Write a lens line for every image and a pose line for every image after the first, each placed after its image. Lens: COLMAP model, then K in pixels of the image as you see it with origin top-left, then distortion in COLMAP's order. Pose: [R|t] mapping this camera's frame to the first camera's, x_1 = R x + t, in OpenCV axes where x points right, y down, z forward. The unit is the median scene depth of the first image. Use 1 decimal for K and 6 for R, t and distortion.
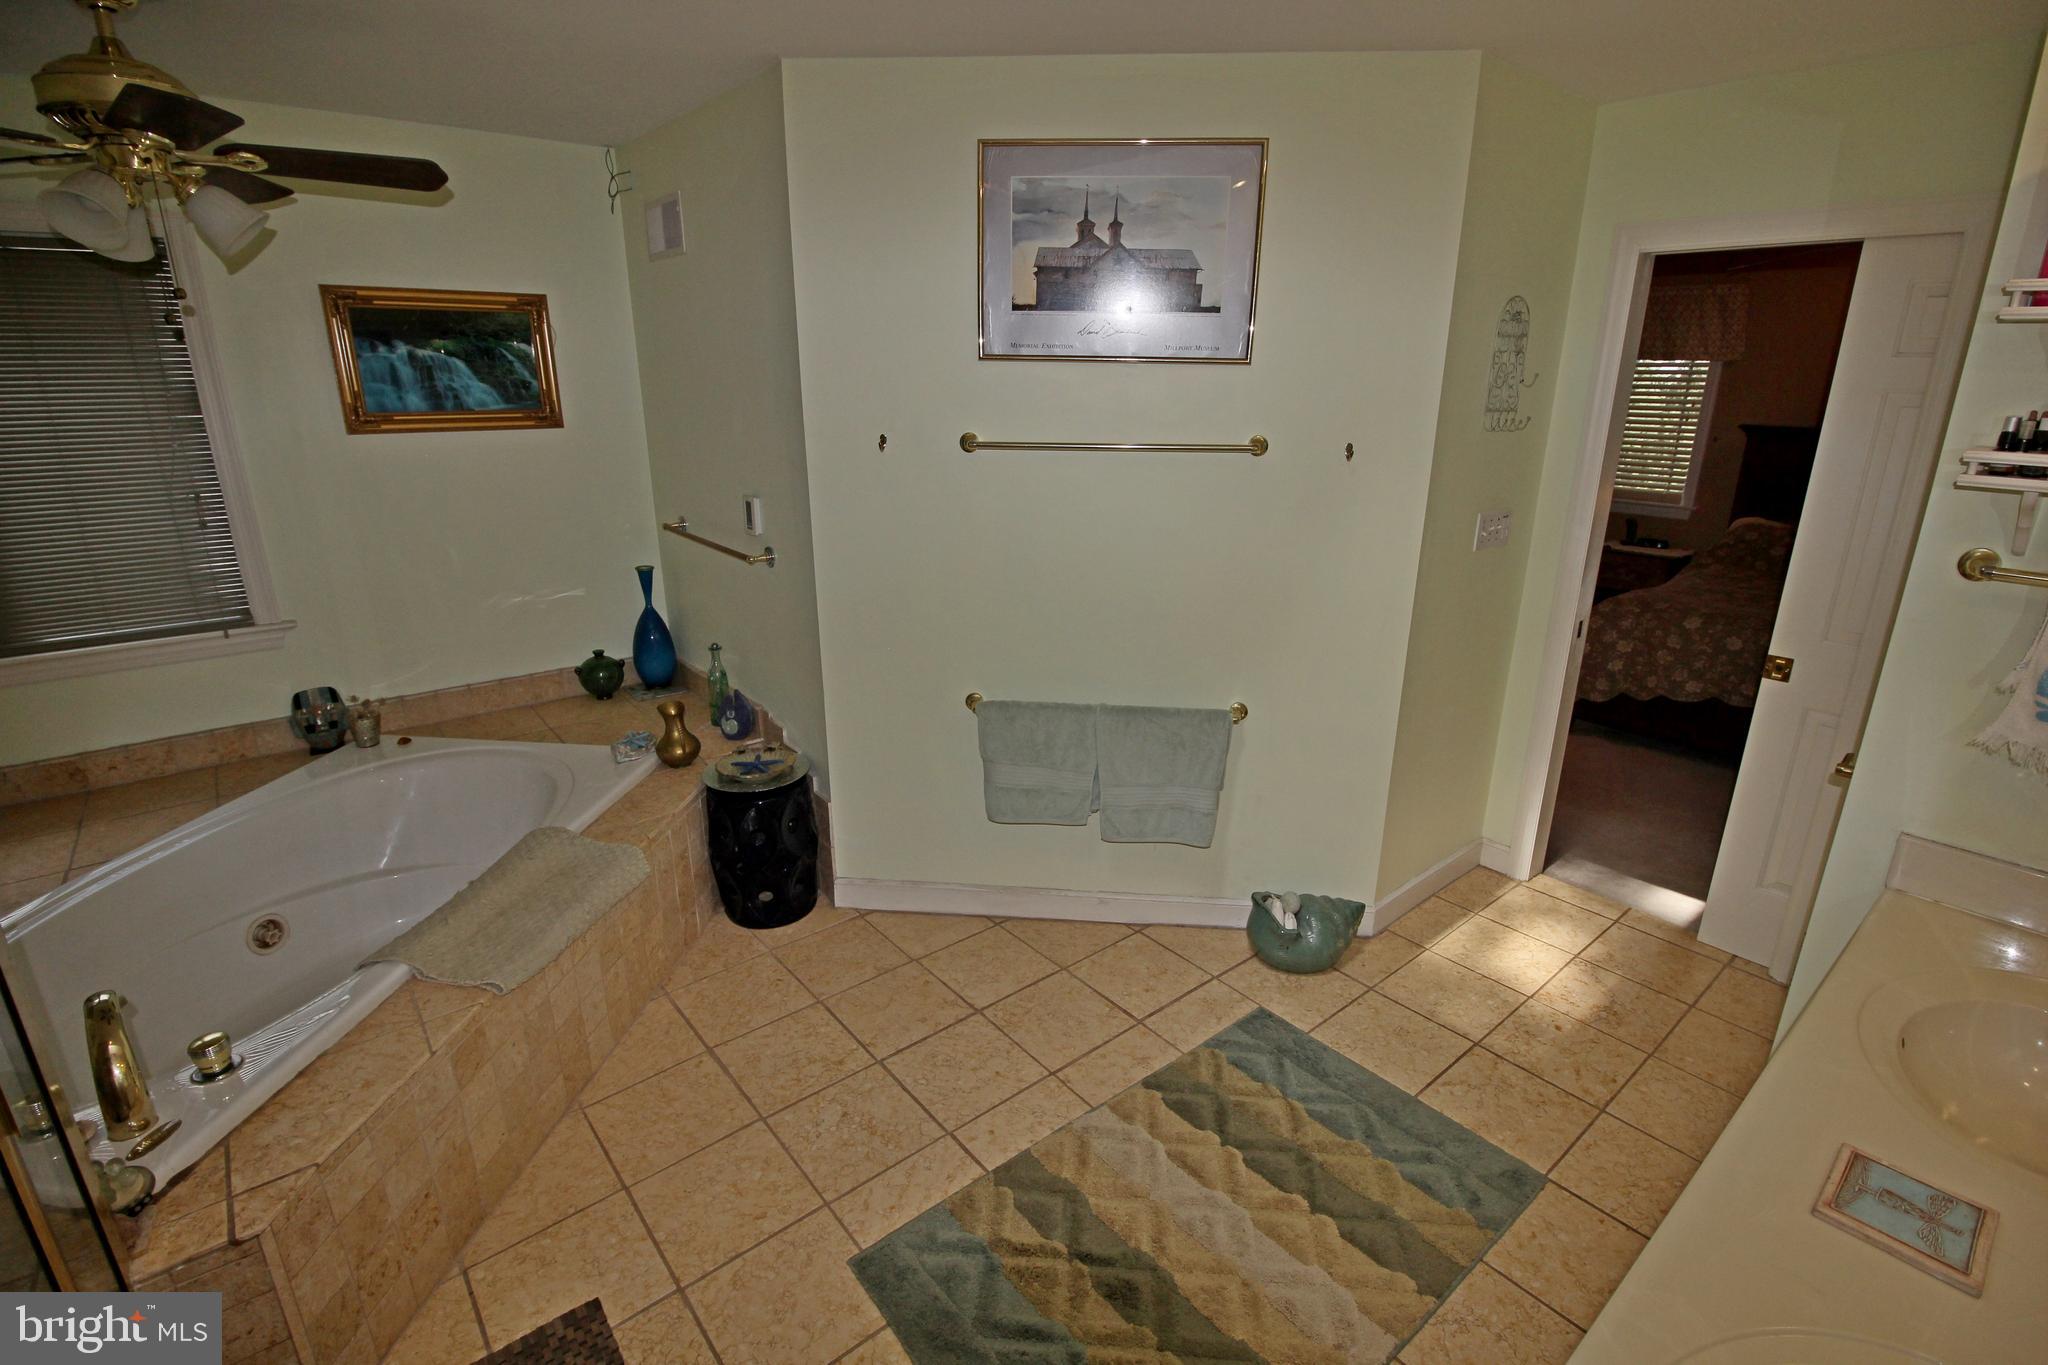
lens RADIAL K [[961.7, 0, 1044.3], [0, 961.7, 680.5], [0, 0, 1]] dist [-0.001951, -0.000483]
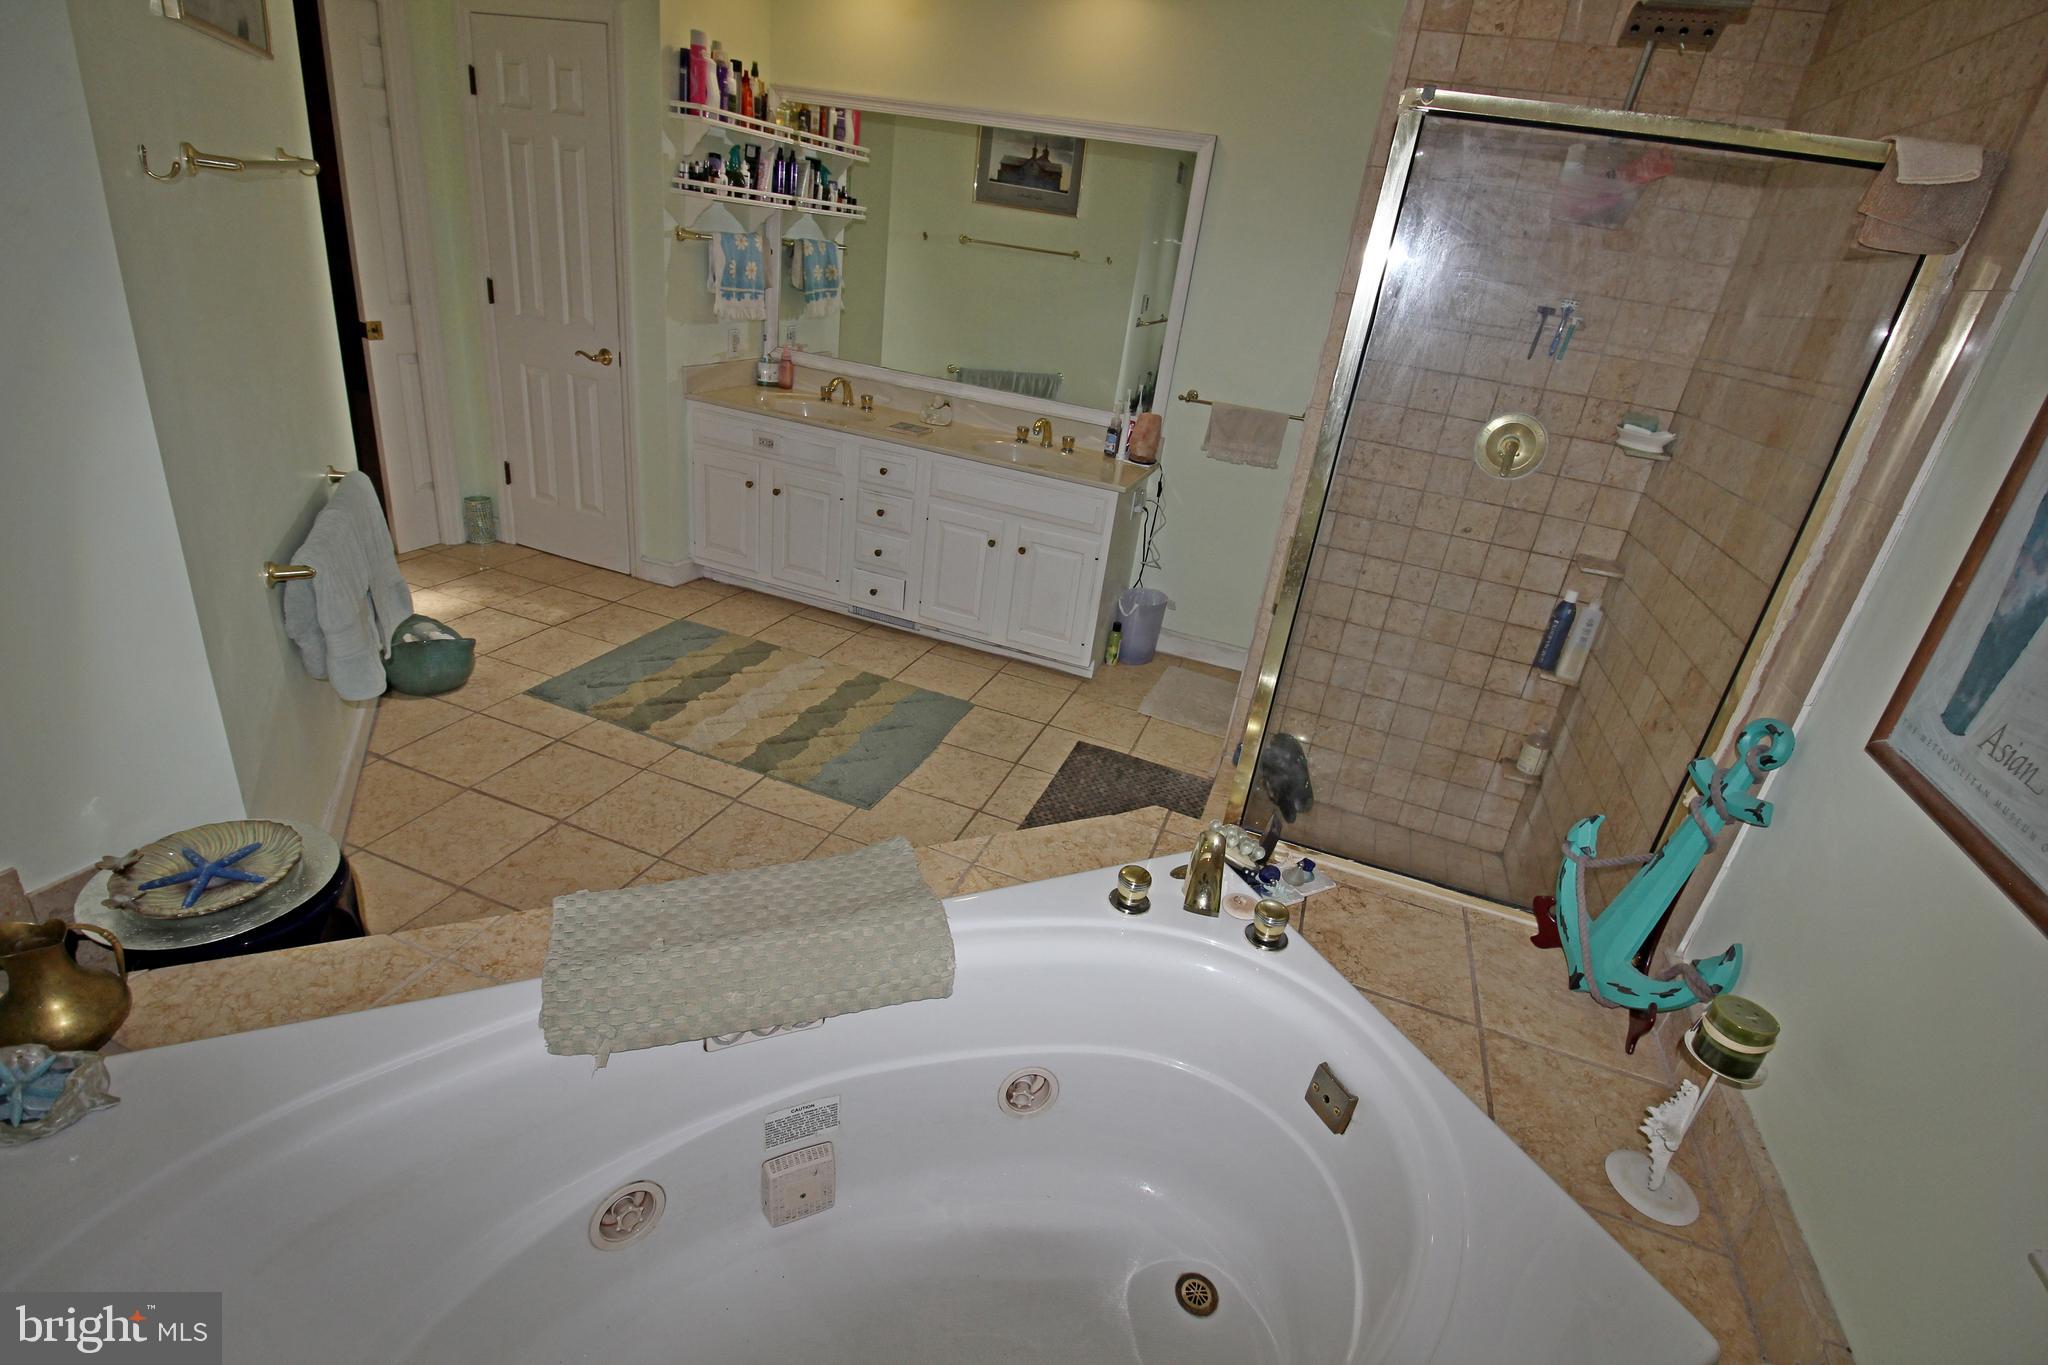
lens RADIAL K [[961.7, 0, 1040.3], [0, 961.7, 676.2], [0, 0, 1]] dist [-0.001951, -0.000483]
pose [[-0.496854, -0.426644, 0.755719, -1.119621], [0.144475, 0.817994, 0.556788, -0.275260], [-0.855724, 0.385825, -0.344784, 1.001241]]
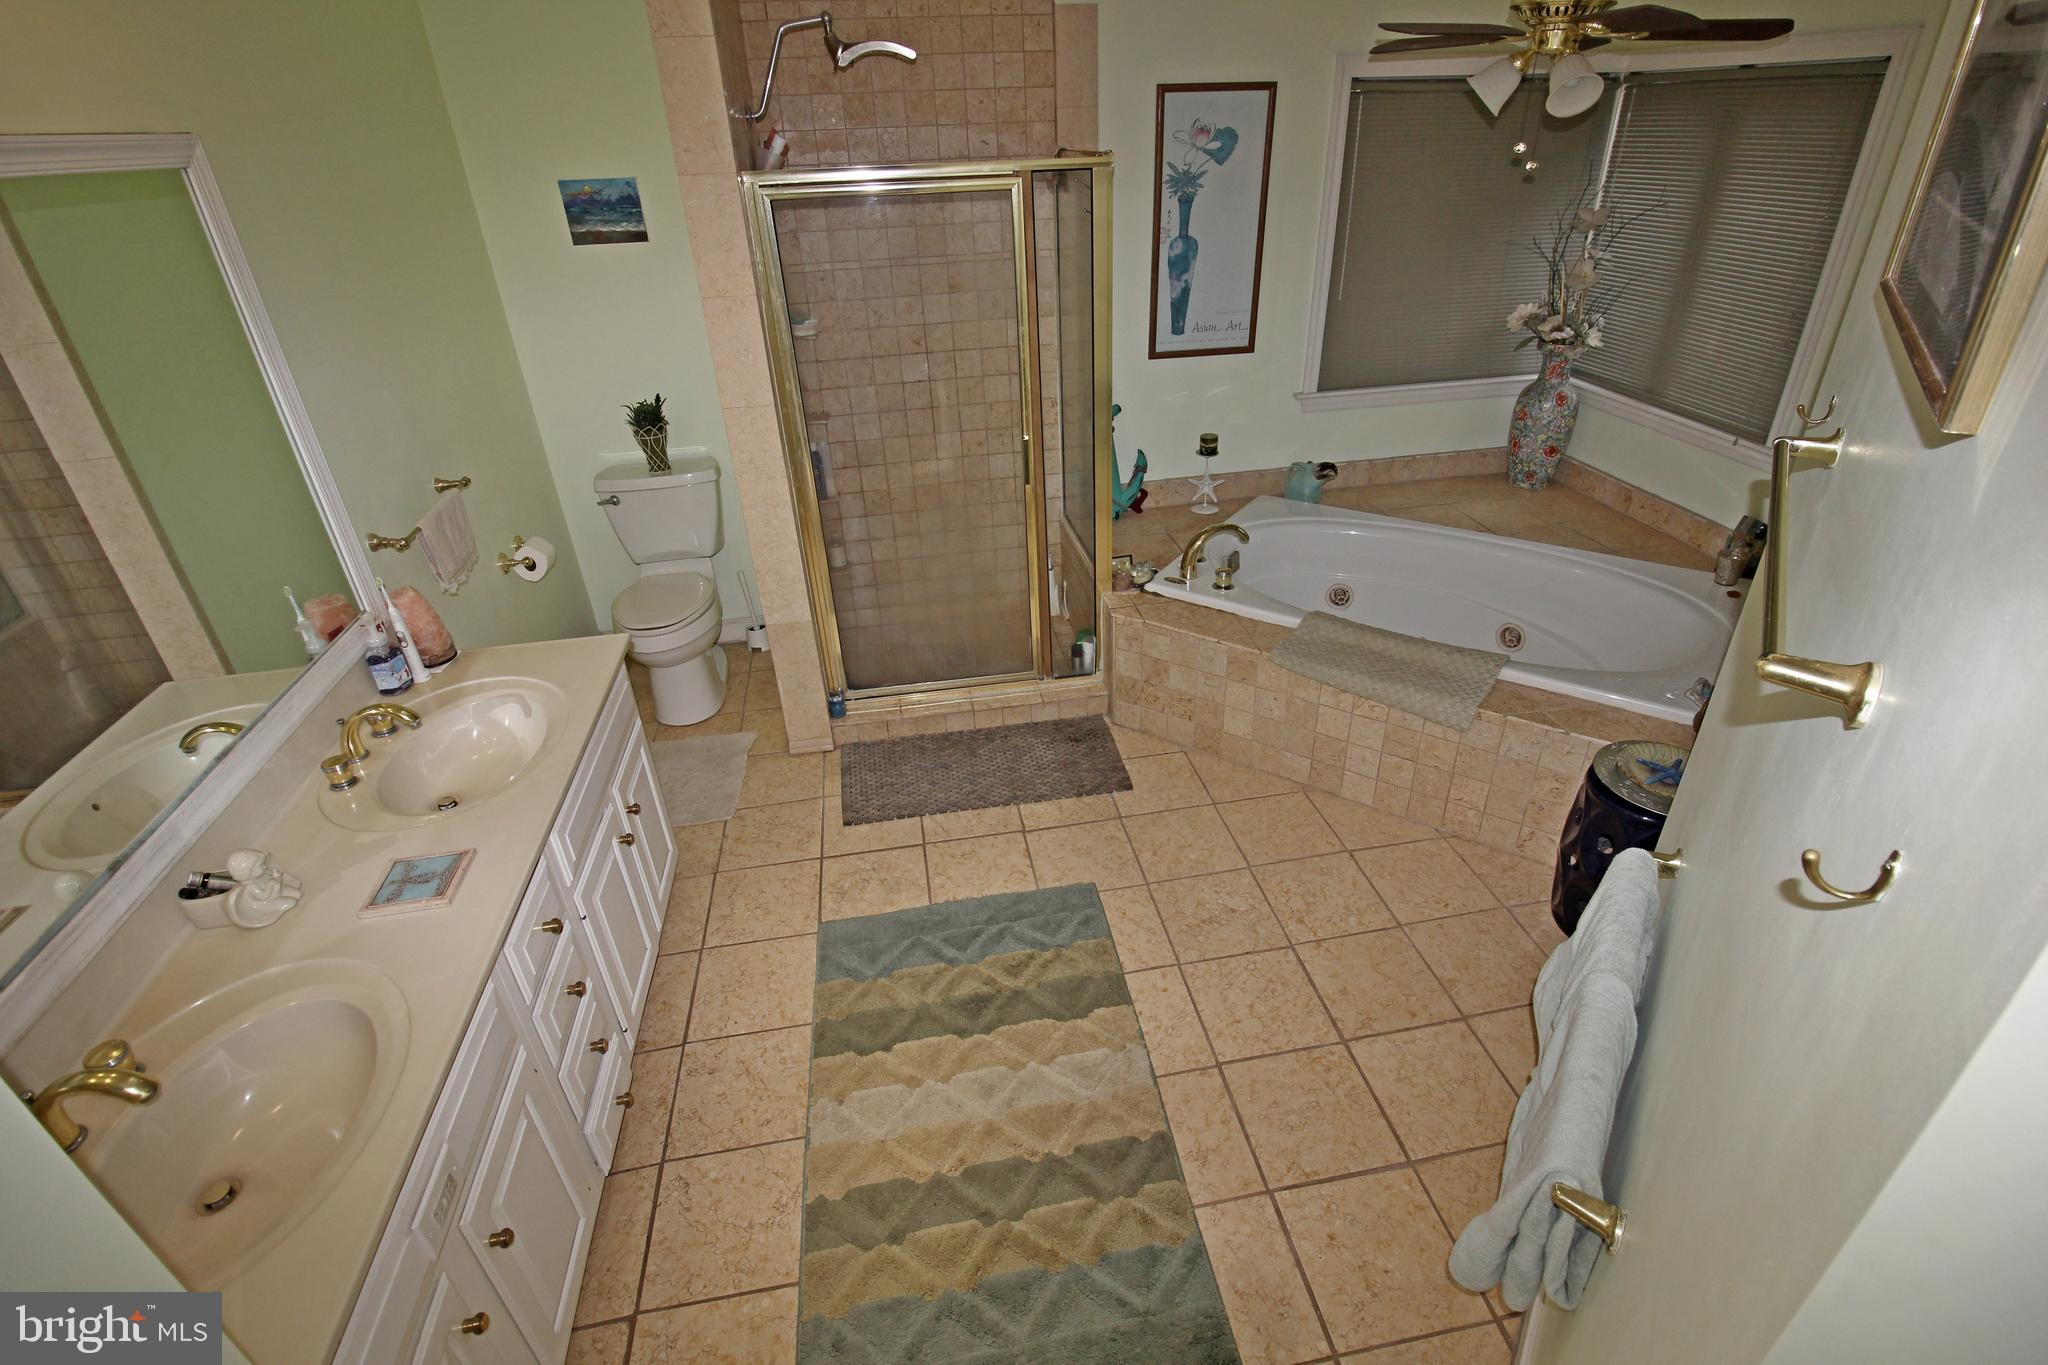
lens RADIAL K [[961.7, 0, 1046.5], [0, 961.7, 684.4], [0, 0, 1]] dist [-0.001951, -0.000483]
pose [[-0.496272, 0.445511, -0.745141, 0.656433], [-0.242461, 0.753017, 0.611701, -0.418797], [0.833623, 0.484238, -0.265682, 0.983423]]
